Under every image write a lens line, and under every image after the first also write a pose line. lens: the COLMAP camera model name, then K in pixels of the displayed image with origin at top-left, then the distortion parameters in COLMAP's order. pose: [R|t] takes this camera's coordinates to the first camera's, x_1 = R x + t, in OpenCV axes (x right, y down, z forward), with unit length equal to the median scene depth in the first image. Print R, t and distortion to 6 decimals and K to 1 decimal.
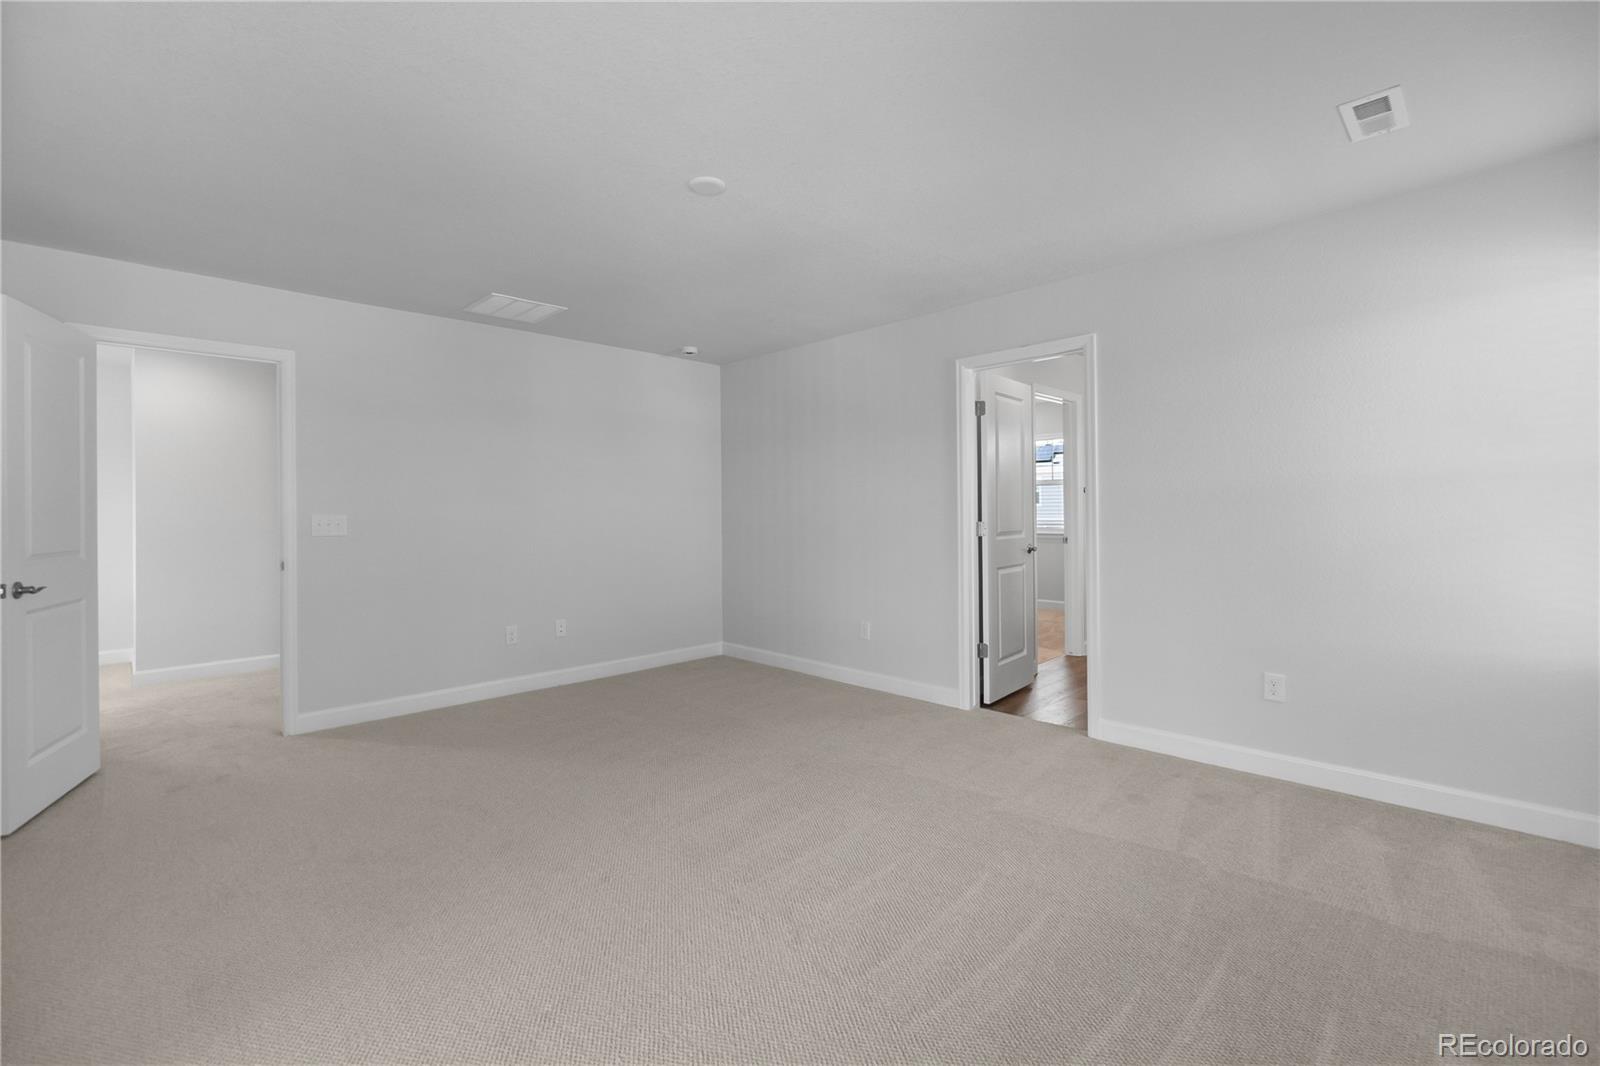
lens RADIAL K [[695.6, 0, 801.5], [0, 695.6, 515.8], [0, 0, 1]] dist [-0.002504, -0.000273]
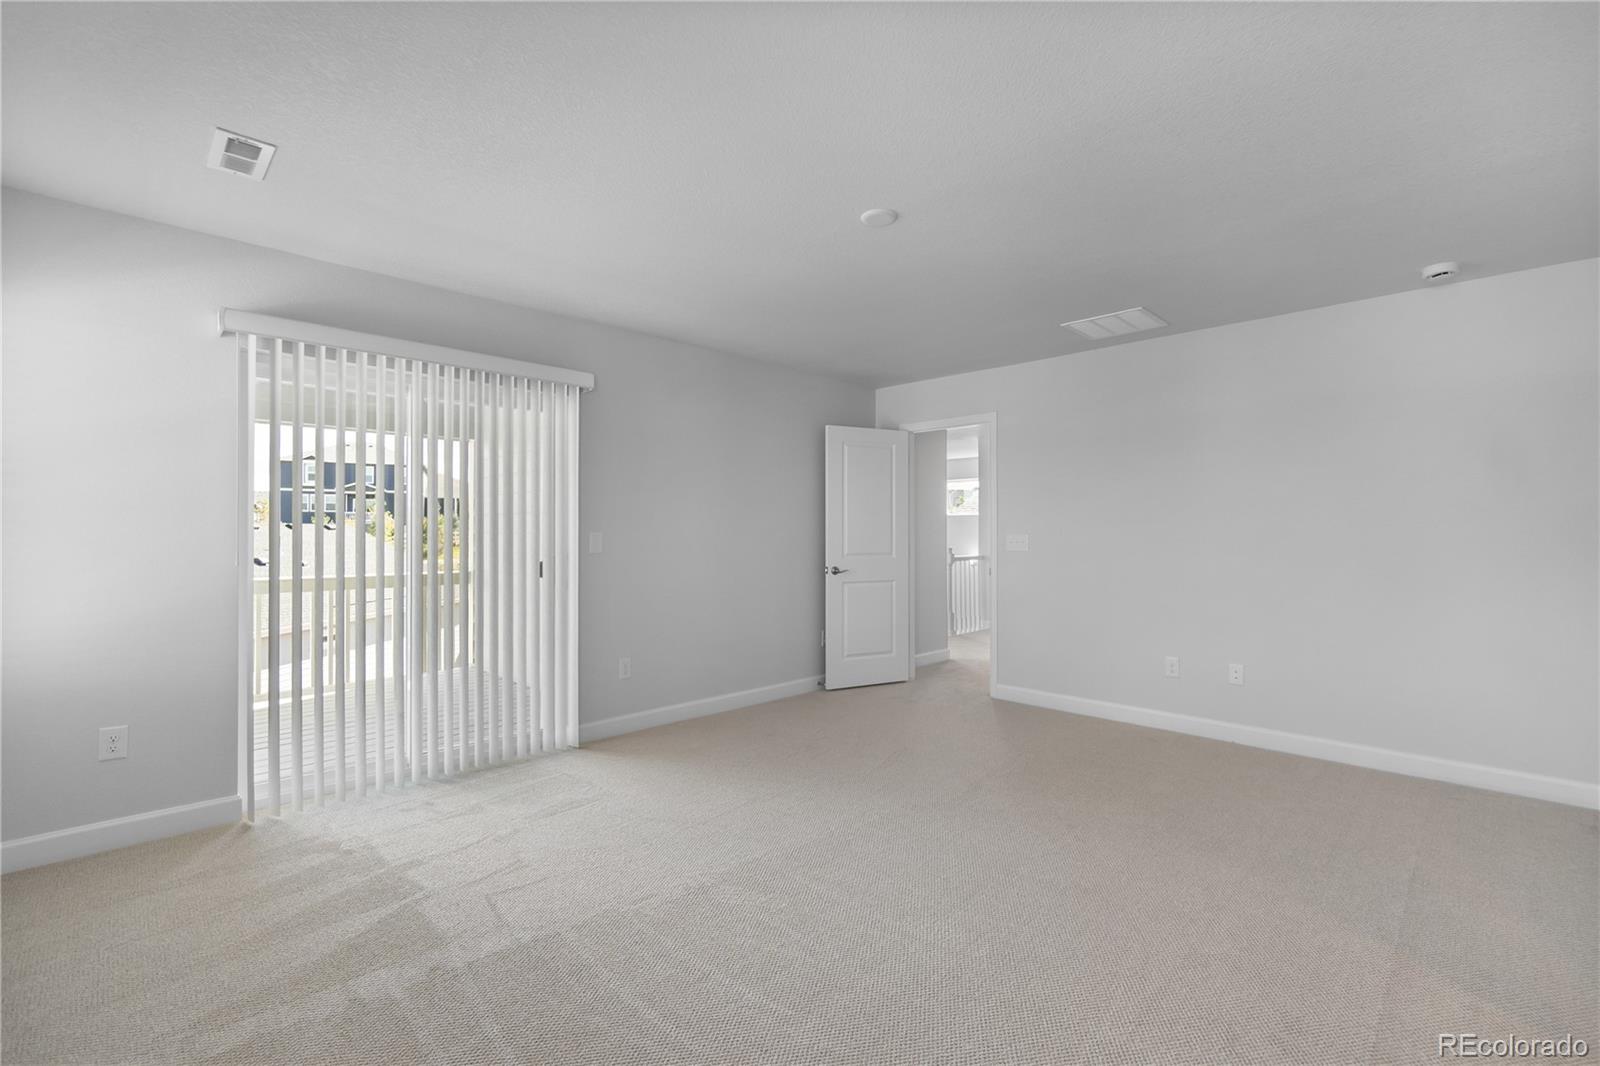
lens RADIAL K [[699.2, 0, 799.7], [0, 699.2, 537.0], [0, 0, 1]] dist [-0.002575, 0.000365]
pose [[0.015304, 0.009268, -0.999840, 0.559494], [-0.010387, 0.999905, 0.009109, -0.004728], [0.999829, 0.010246, 0.015399, 0.544955]]
